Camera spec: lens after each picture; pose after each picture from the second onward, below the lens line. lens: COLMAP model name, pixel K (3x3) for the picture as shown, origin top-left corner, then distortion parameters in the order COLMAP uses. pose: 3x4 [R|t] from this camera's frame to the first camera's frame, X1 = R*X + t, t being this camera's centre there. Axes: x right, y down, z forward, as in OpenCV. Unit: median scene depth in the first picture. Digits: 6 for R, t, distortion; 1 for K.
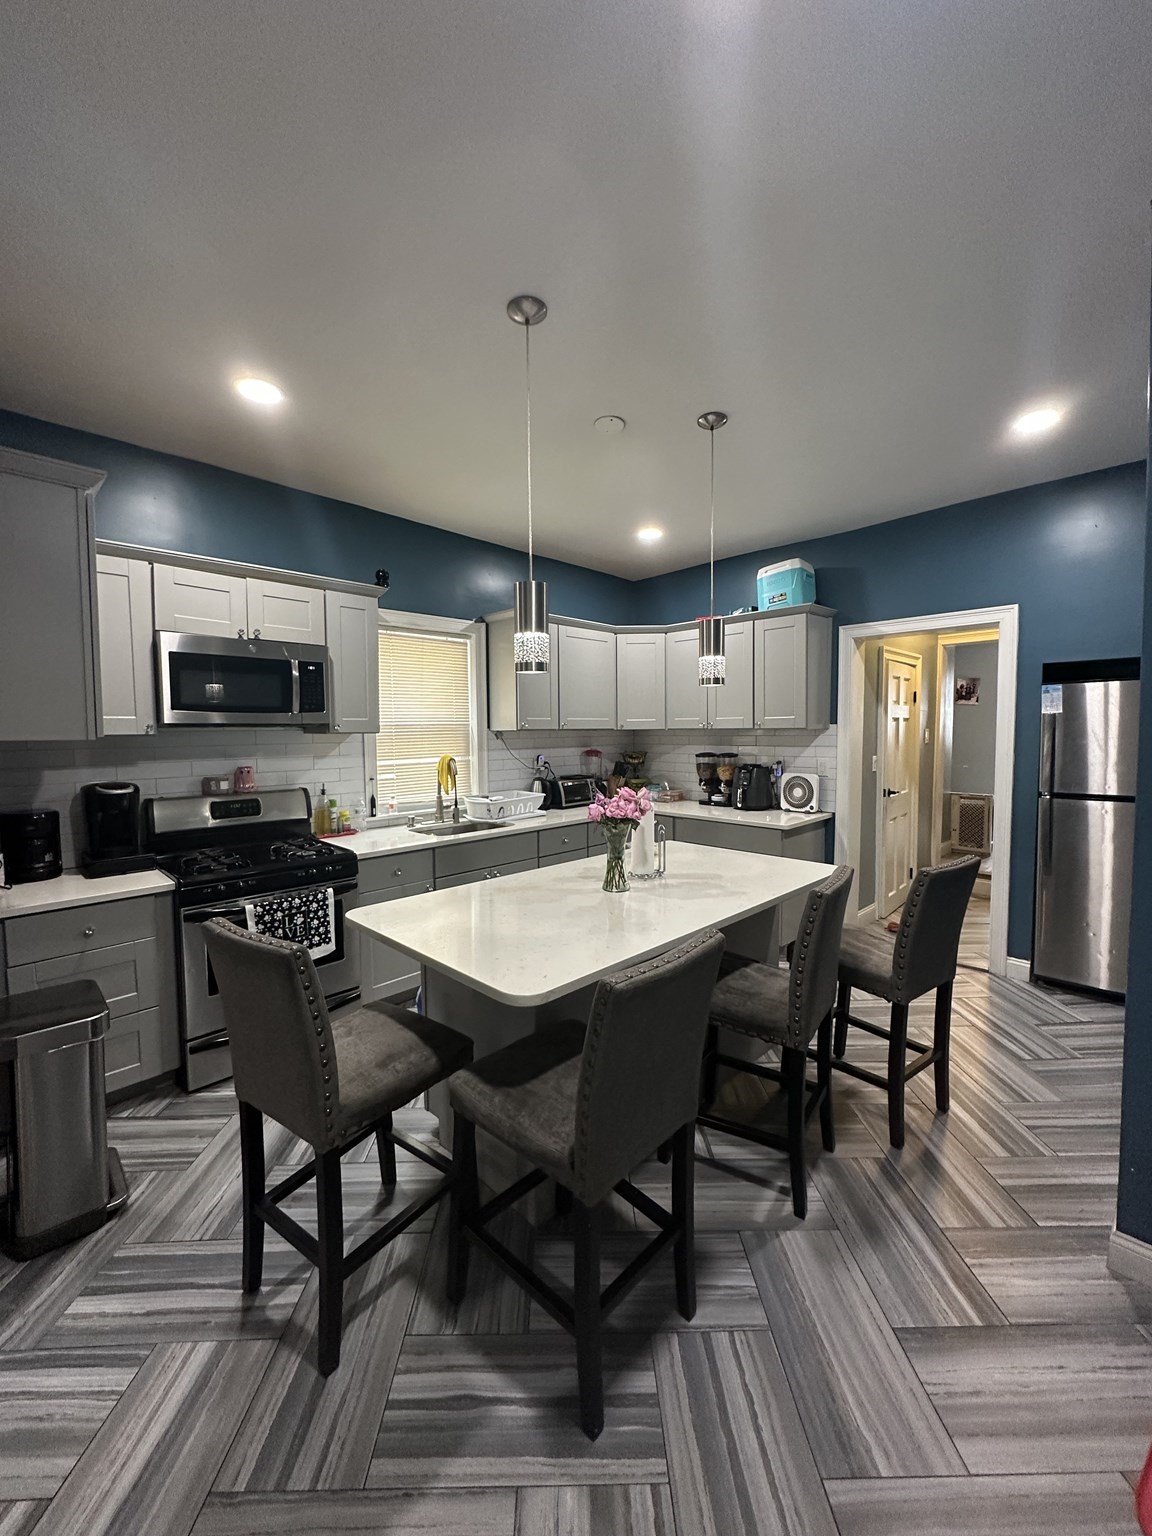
lens RADIAL K [[619.8, 0, 573.3], [0, 619.8, 764.4], [0, 0, 1]] dist [-0.002194, 0.000543]
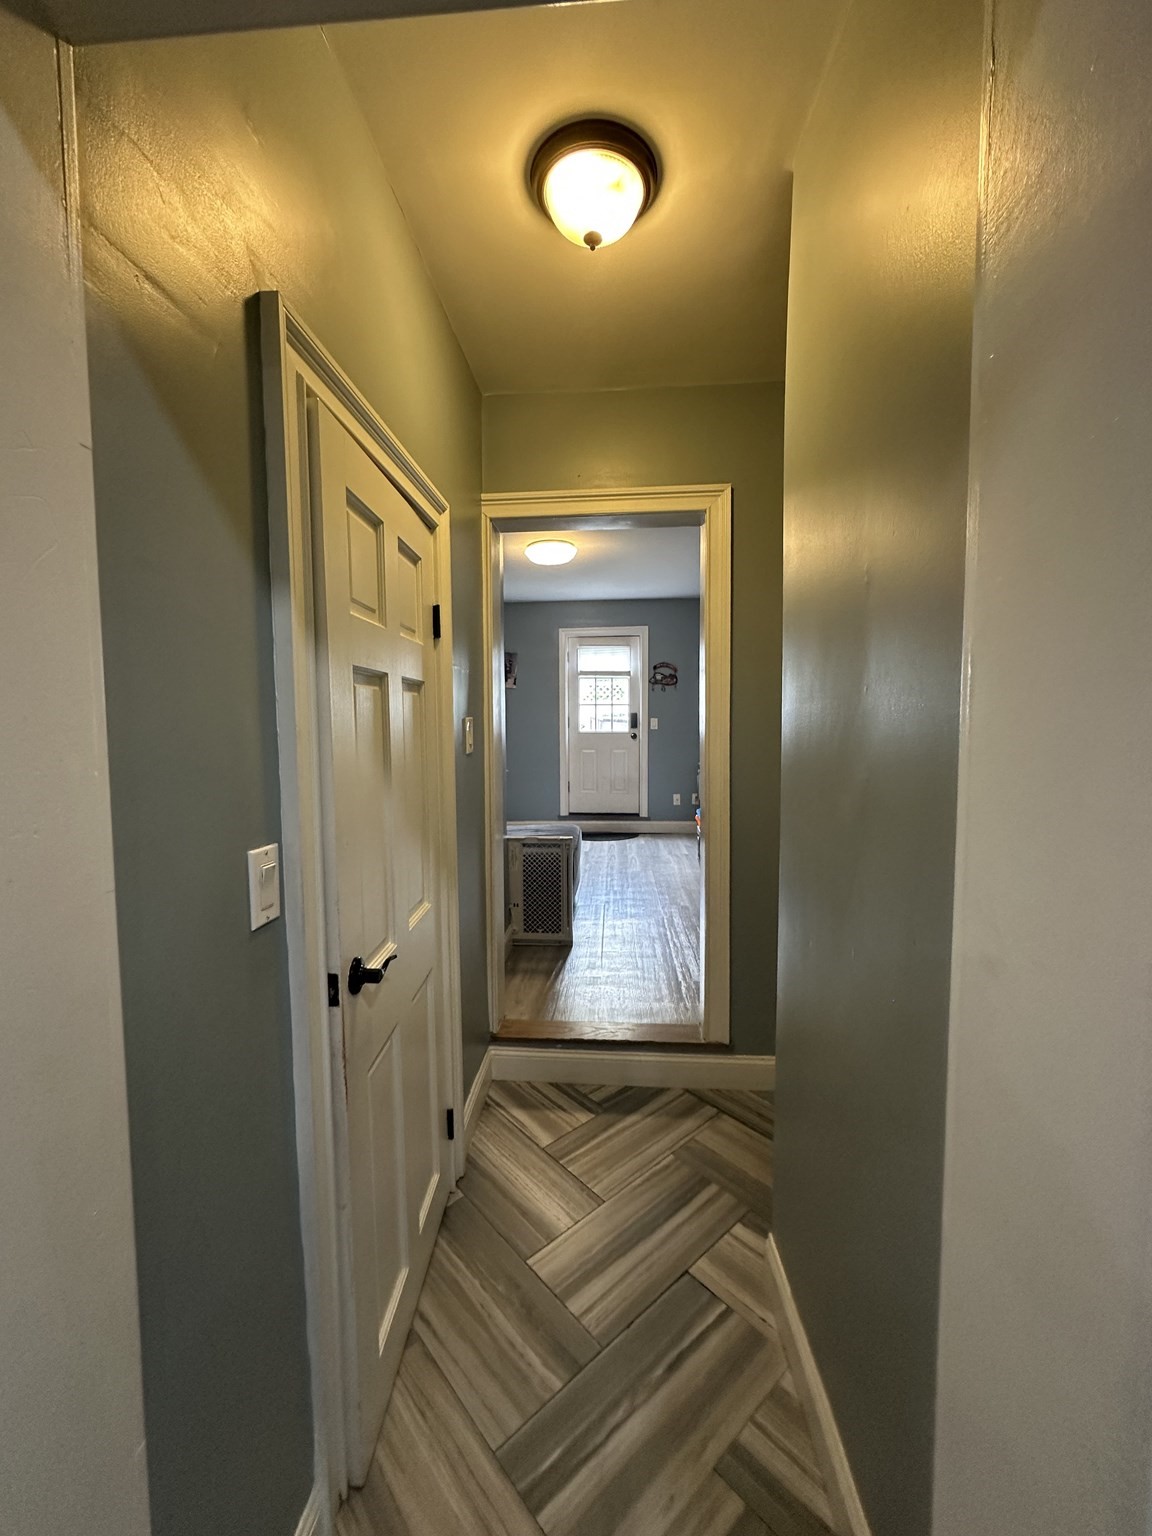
lens RADIAL K [[619.8, 0, 575.4], [0, 619.8, 764.1], [0, 0, 1]] dist [-0.002194, 0.000543]
pose [[0.758394, -0.046663, 0.650124, 0.336462], [0.037936, 0.998903, 0.027444, -0.033241], [-0.650691, 0.003850, 0.759332, 0.605313]]
